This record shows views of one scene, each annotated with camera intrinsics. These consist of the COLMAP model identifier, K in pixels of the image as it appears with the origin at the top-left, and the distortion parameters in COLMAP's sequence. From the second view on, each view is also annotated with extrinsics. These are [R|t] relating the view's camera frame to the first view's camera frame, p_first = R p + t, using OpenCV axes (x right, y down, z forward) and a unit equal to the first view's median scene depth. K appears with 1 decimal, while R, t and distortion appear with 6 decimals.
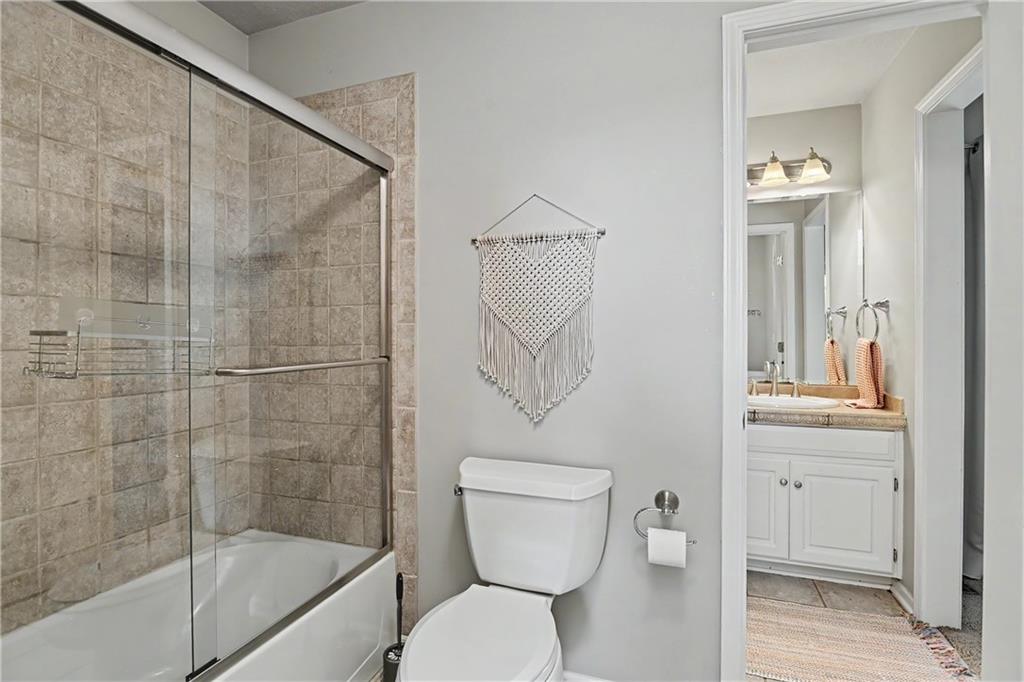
lens RADIAL K [[492.5, 0, 514.4], [0, 492.5, 345.6], [0, 0, 1]] dist [-0.015277, 0.000623]
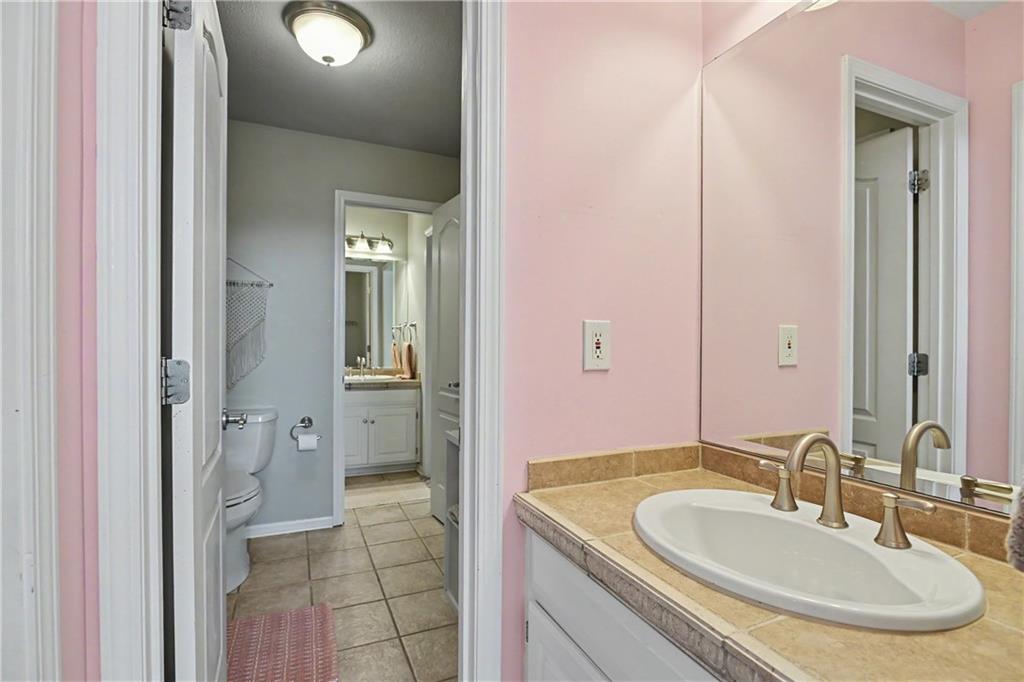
lens RADIAL K [[492.5, 0, 513.0], [0, 492.5, 344.6], [0, 0, 1]] dist [-0.015277, 0.000623]
pose [[0.722613, 0.007685, 0.691210, -0.304620], [-0.002588, 0.999961, -0.008412, 0.008905], [-0.691248, 0.004289, 0.722605, -0.673093]]
